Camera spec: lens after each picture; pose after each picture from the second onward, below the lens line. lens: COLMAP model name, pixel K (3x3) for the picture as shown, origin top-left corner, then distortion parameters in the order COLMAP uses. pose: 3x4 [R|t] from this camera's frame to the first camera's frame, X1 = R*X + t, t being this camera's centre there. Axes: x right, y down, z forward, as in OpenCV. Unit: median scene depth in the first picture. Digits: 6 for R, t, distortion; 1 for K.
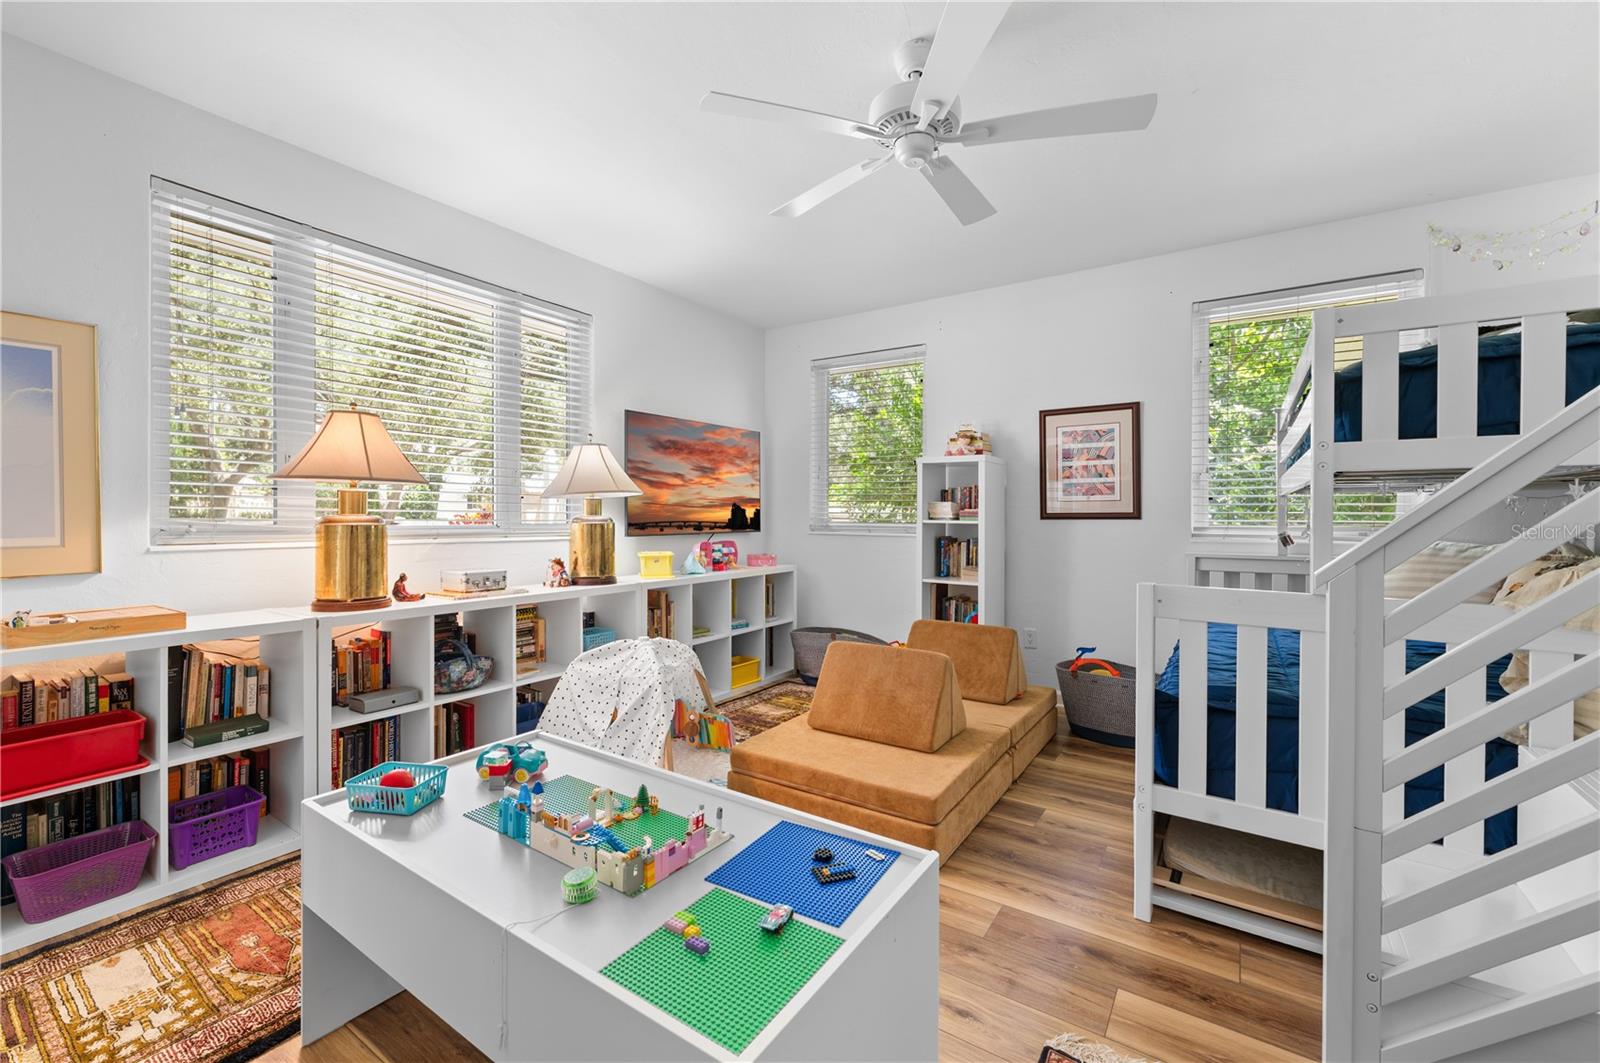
lens RADIAL K [[639.0, 0, 810.5], [0, 639.0, 527.7], [0, 0, 1]] dist [0.002586, -0.000524]
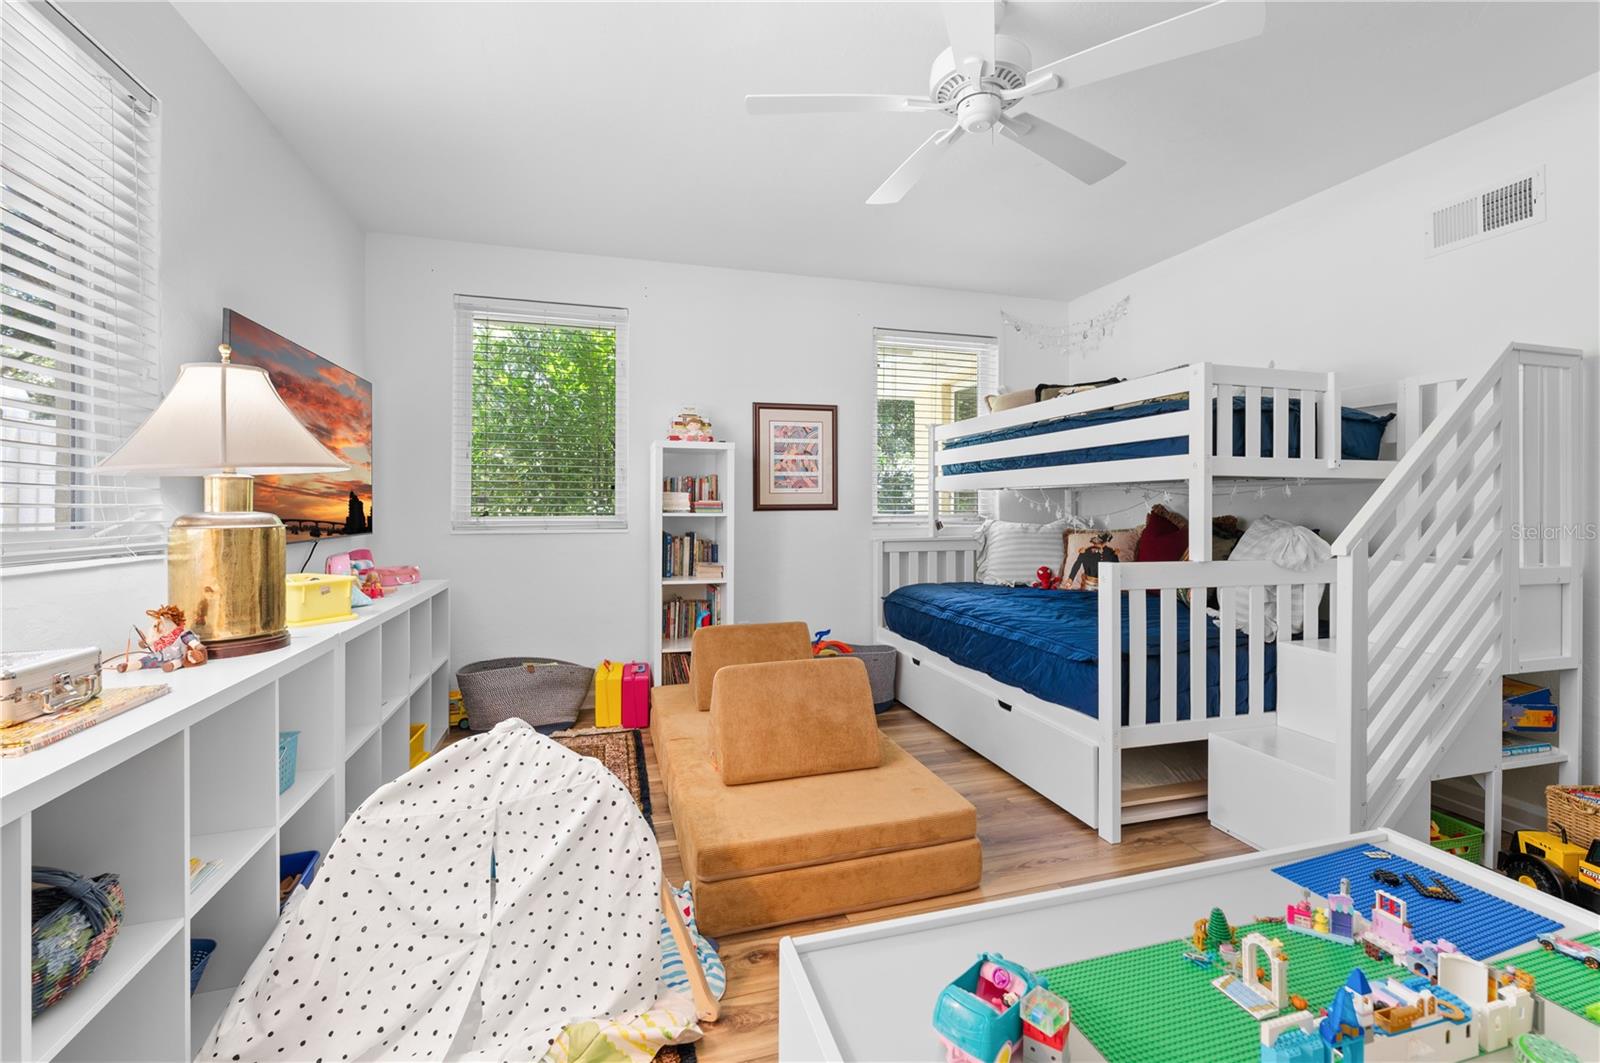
lens RADIAL K [[639.0, 0, 794.5], [0, 639.0, 511.5], [0, 0, 1]] dist [0.002586, -0.000524]
pose [[0.656223, -0.008311, 0.754521, -0.371373], [0.017810, 0.999831, -0.004476, -0.006852], [-0.754357, 0.016375, 0.656260, 0.311751]]
